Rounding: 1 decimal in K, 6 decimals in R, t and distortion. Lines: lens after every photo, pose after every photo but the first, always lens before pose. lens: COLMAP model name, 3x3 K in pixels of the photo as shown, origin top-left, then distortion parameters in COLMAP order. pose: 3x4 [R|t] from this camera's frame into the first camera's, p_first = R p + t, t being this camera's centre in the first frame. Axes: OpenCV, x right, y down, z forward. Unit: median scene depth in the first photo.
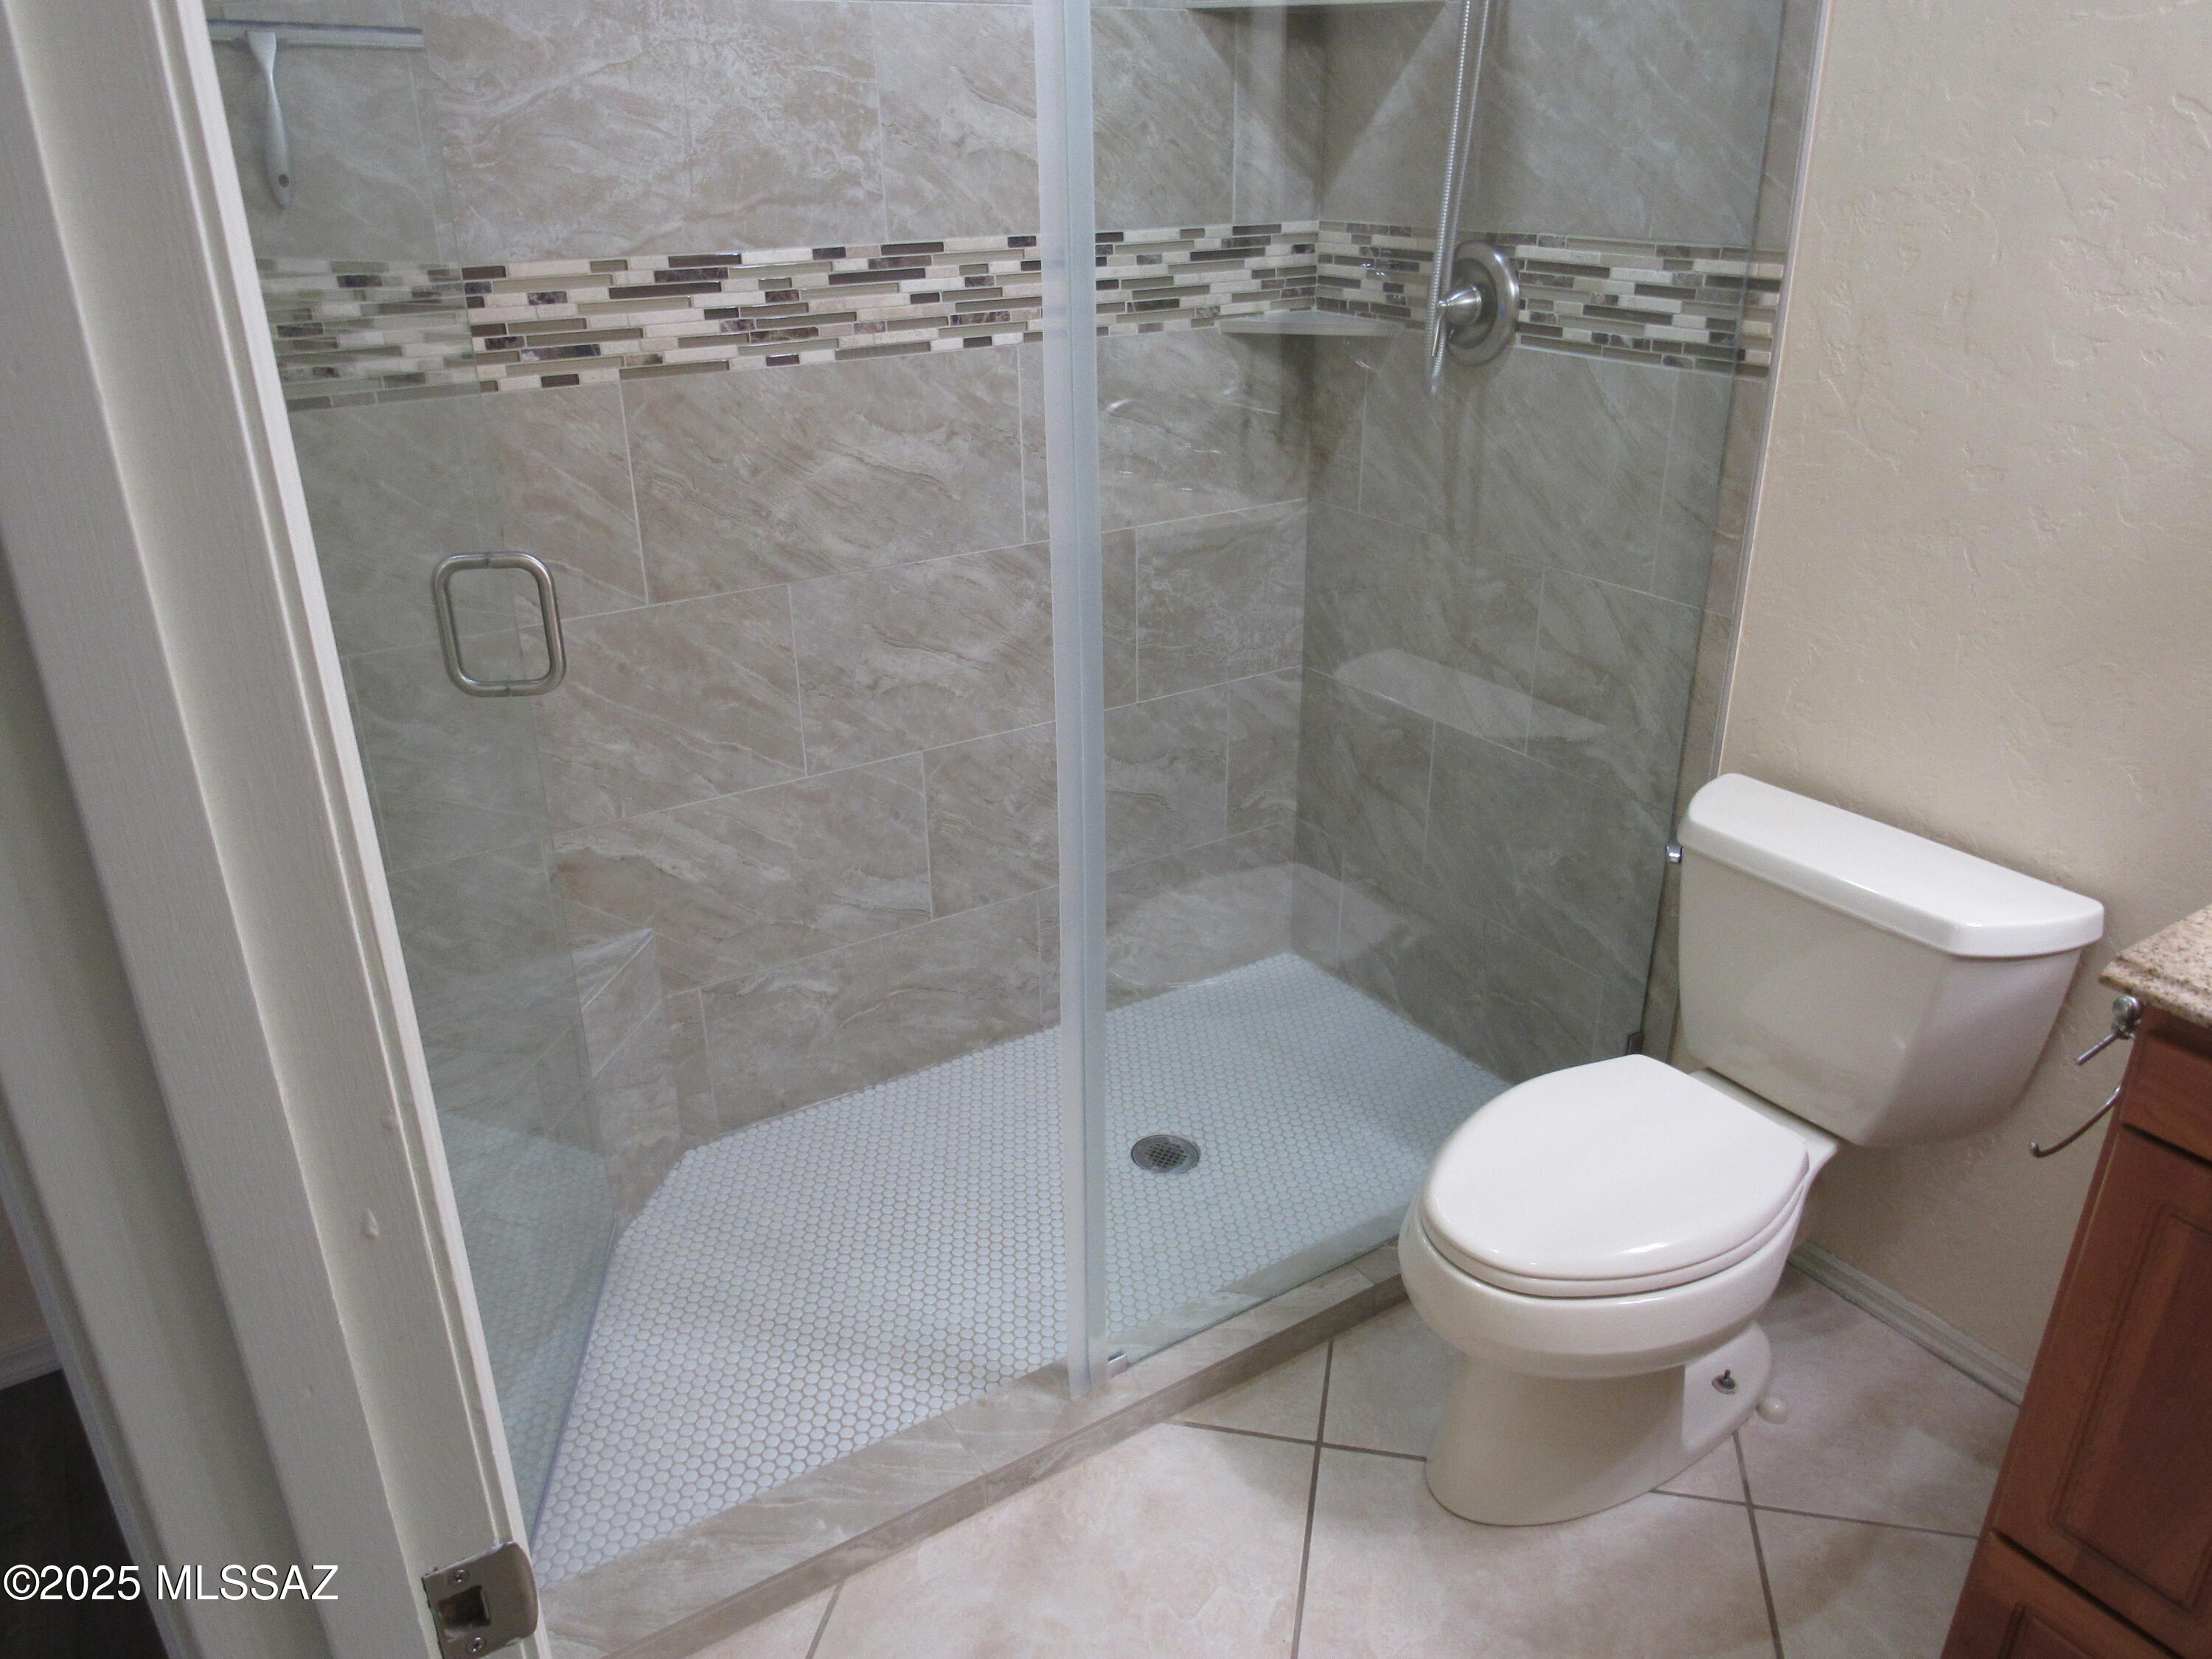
lens RADIAL K [[1581.9, 0, 1106.0], [0, 1581.9, 829.5], [0, 0, 1]] dist [-0.018032, 0.002546]
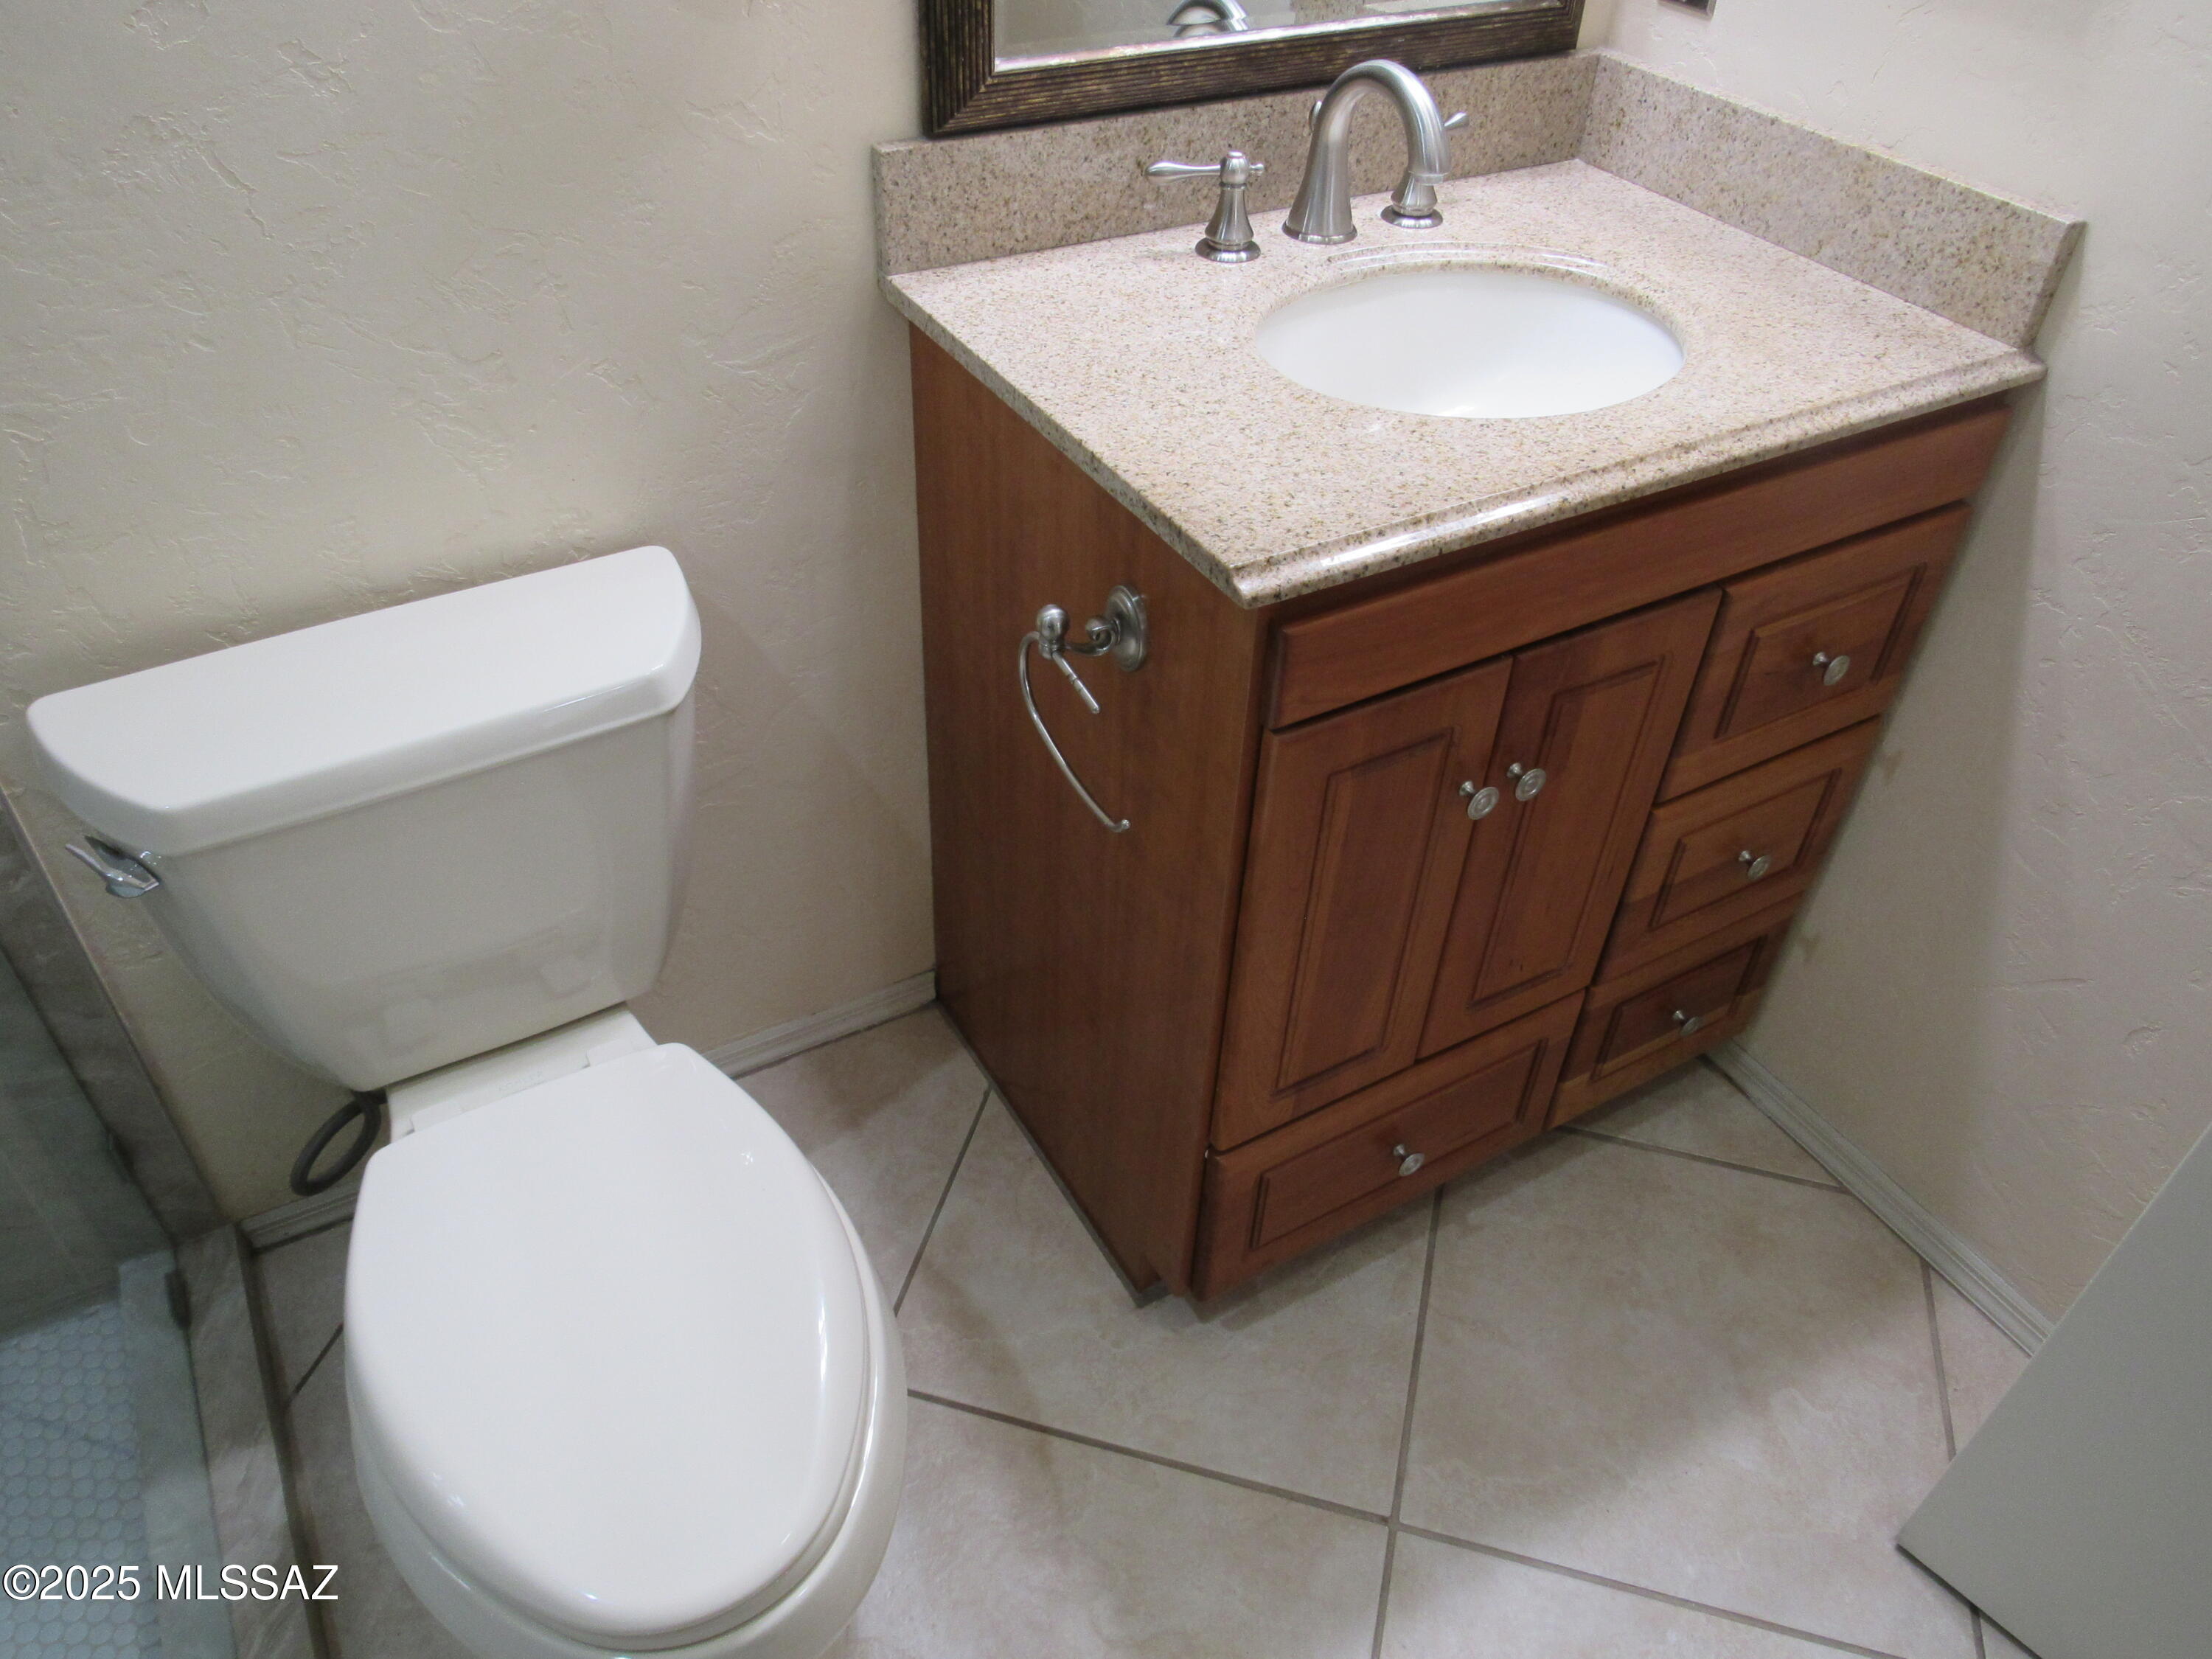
lens RADIAL K [[1581.9, 0, 1106.0], [0, 1581.9, 829.5], [0, 0, 1]] dist [-0.018032, 0.002546]
pose [[0.054377, -0.637673, 0.768386, -0.029748], [0.368058, 0.728140, 0.578227, -0.209471], [-0.928211, 0.251368, 0.274295, 0.605835]]
